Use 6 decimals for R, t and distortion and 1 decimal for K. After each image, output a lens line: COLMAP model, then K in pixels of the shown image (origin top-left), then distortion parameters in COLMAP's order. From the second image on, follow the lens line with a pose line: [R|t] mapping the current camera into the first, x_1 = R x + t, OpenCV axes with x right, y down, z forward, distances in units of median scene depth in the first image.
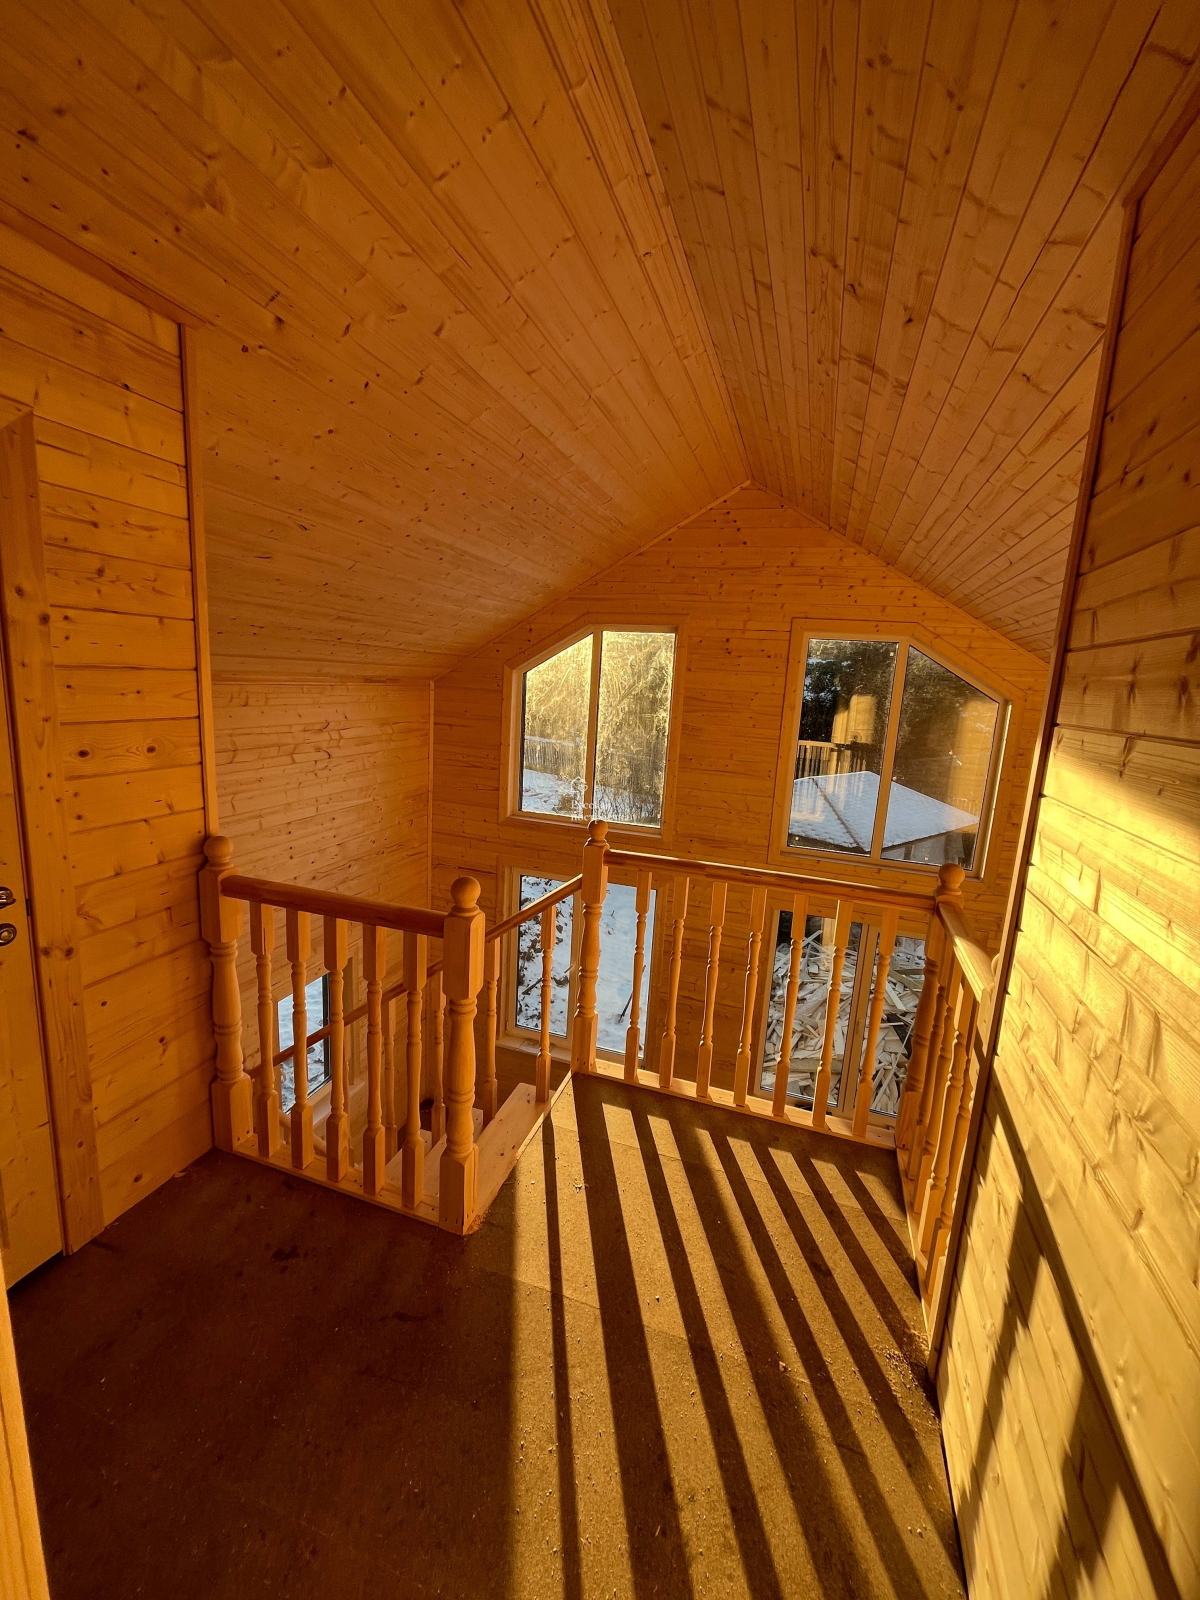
lens RADIAL K [[643.4, 0, 600.2], [0, 643.4, 798.8], [0, 0, 1]] dist [-0.003709, -0.000864]
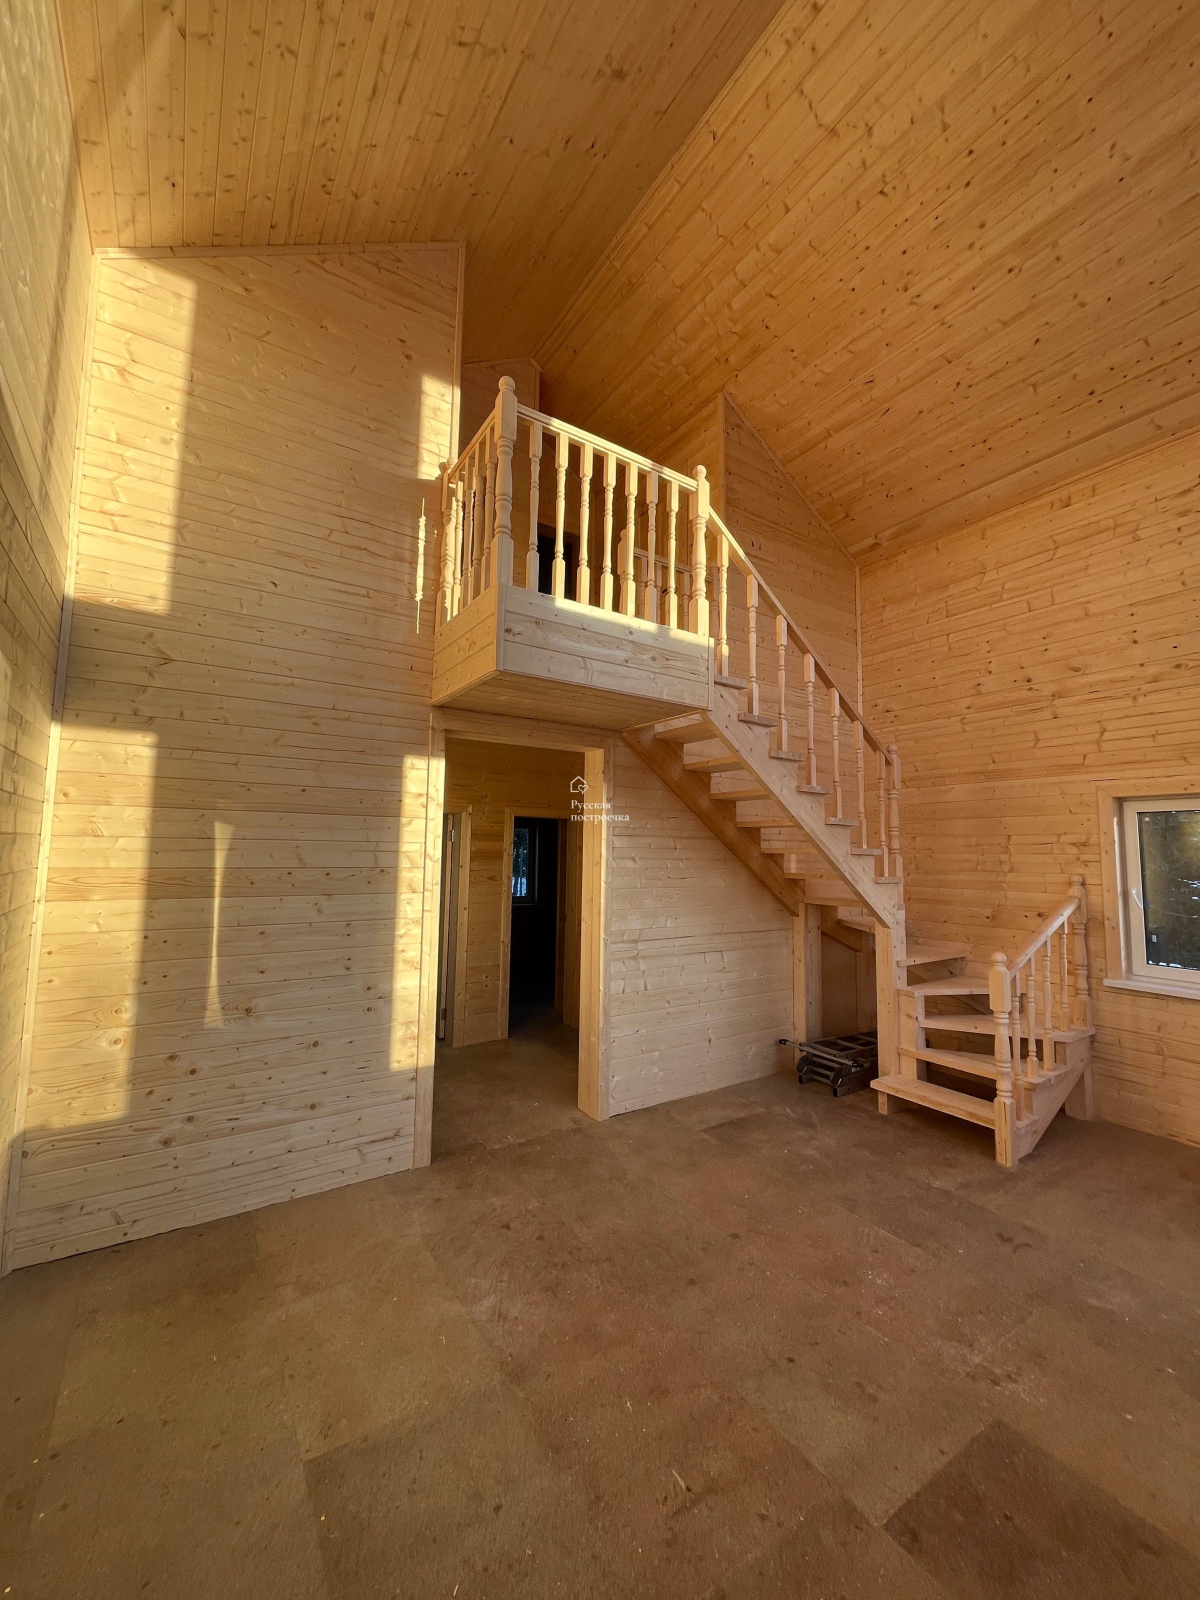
lens RADIAL K [[643.4, 0, 608.4], [0, 643.4, 793.8], [0, 0, 1]] dist [-0.003709, -0.000864]
pose [[-0.606260, -0.133793, -0.783931, 0.512108], [-0.195502, 0.980570, -0.016160, 0.360697], [0.770861, 0.143463, -0.620638, 0.795036]]
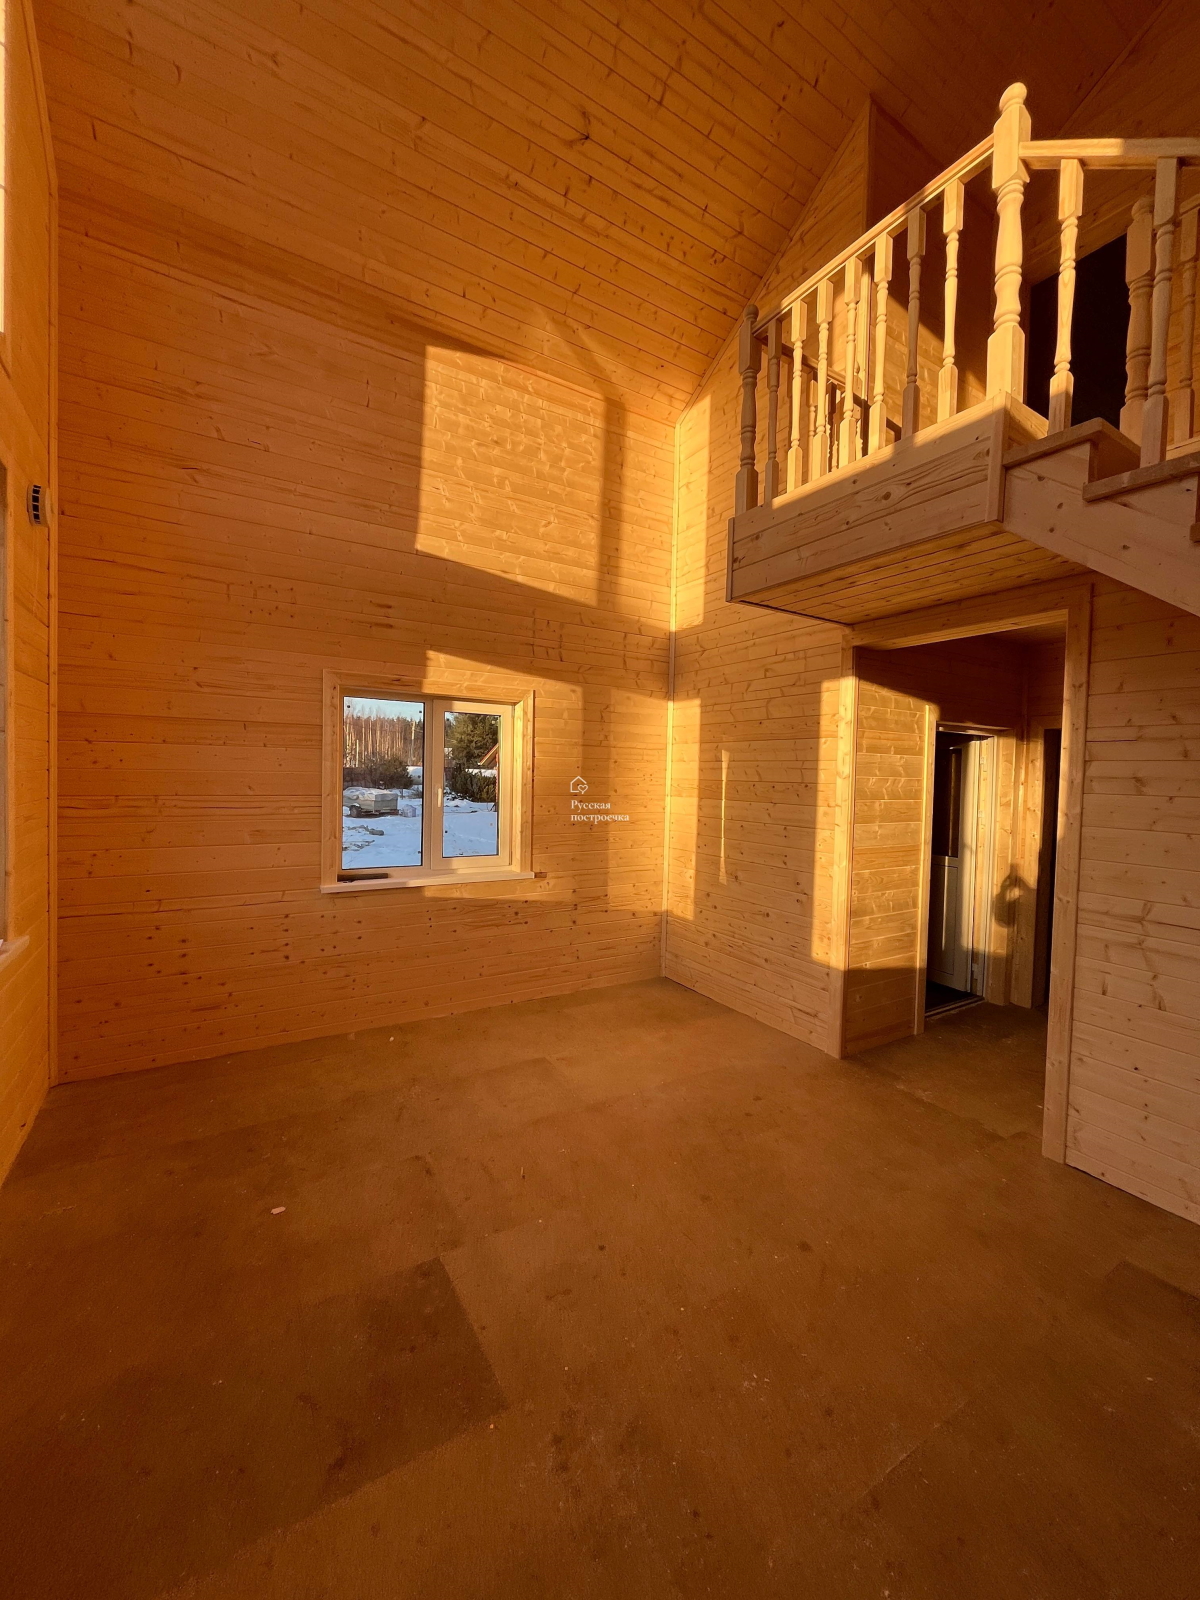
lens RADIAL K [[643.4, 0, 606.7], [0, 643.4, 794.4], [0, 0, 1]] dist [-0.003709, -0.000864]
pose [[-0.768623, -0.094362, 0.632704, -0.090920], [0.053301, 0.976174, 0.210340, 0.316767], [-0.637477, 0.195396, -0.745281, 0.918211]]
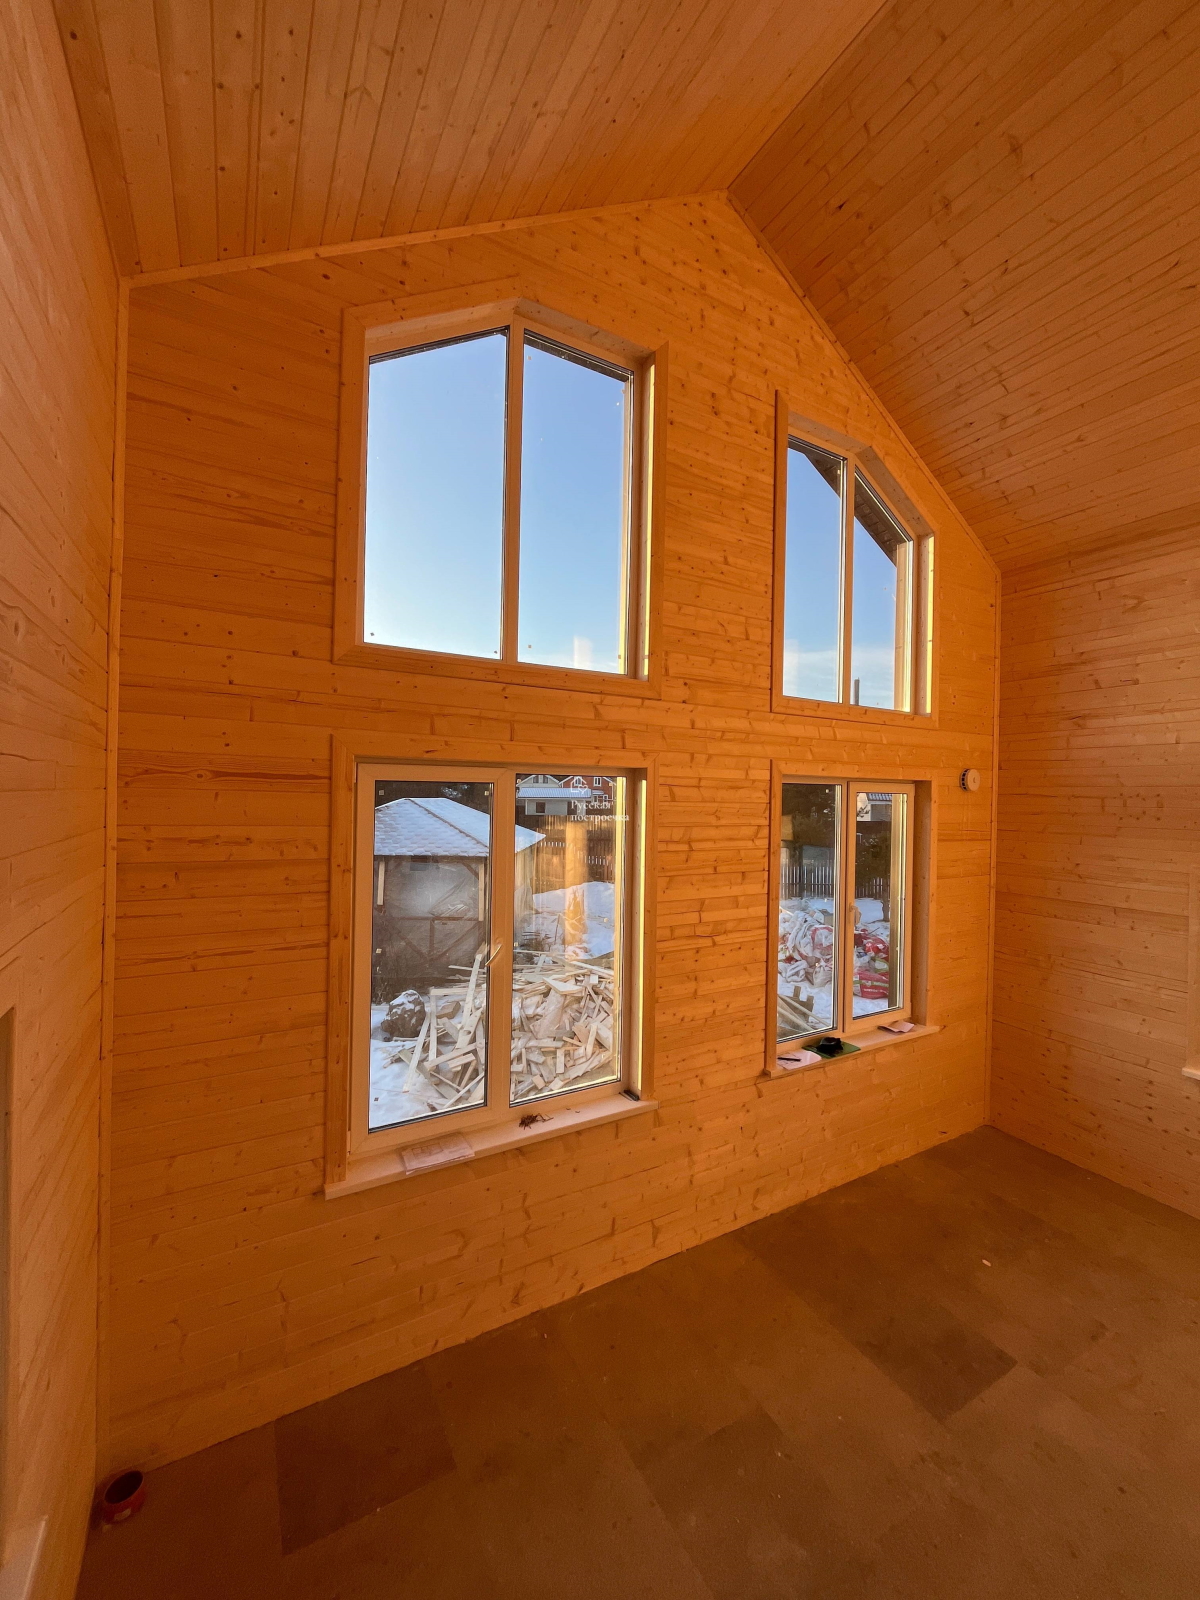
lens RADIAL K [[643.4, 0, 610.0], [0, 643.4, 794.1], [0, 0, 1]] dist [-0.003709, -0.000864]
pose [[0.660074, -0.042220, 0.750013, -0.375933], [0.156806, 0.984169, -0.082601, 0.199919], [-0.734653, 0.172130, 0.656245, 0.592539]]
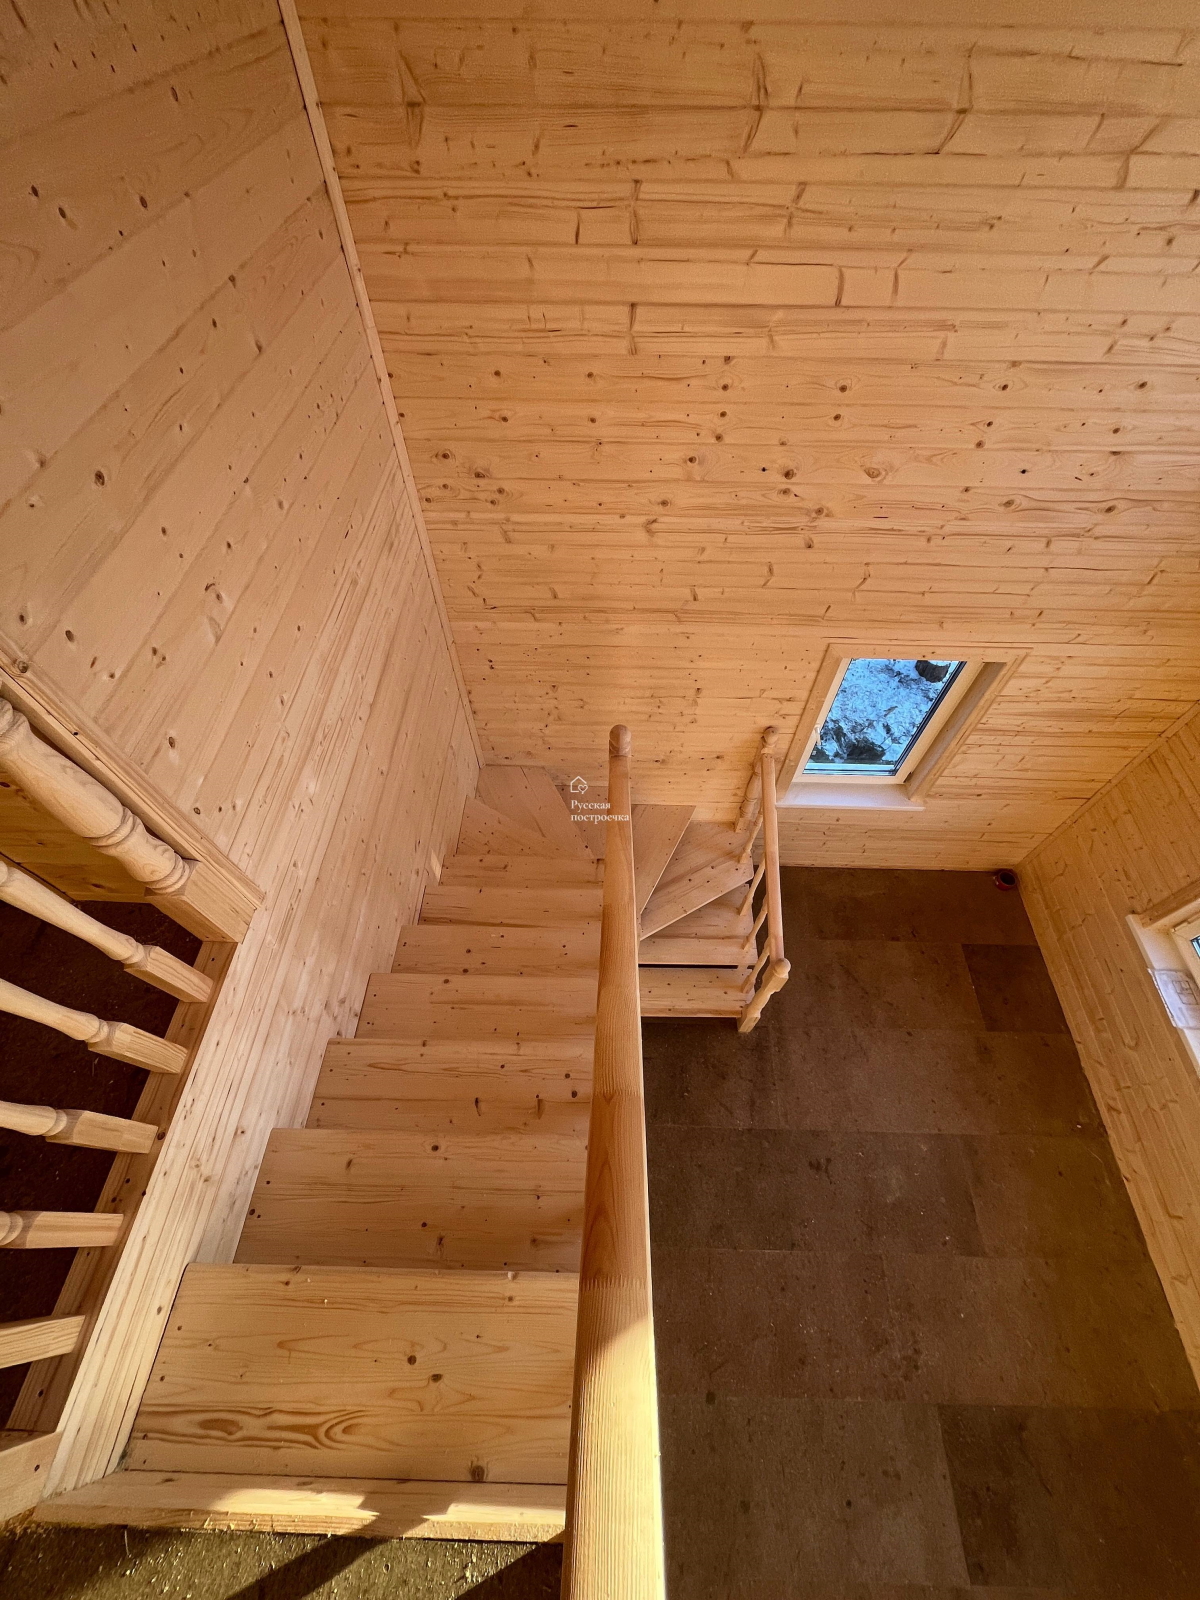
lens RADIAL K [[643.4, 0, 605.1], [0, 643.4, 792.8], [0, 0, 1]] dist [-0.003709, -0.000864]
pose [[0.292174, 0.755992, -0.585756, -0.060919], [-0.167500, 0.643465, 0.746925, -0.043461], [0.941583, -0.120118, 0.314632, 0.427702]]
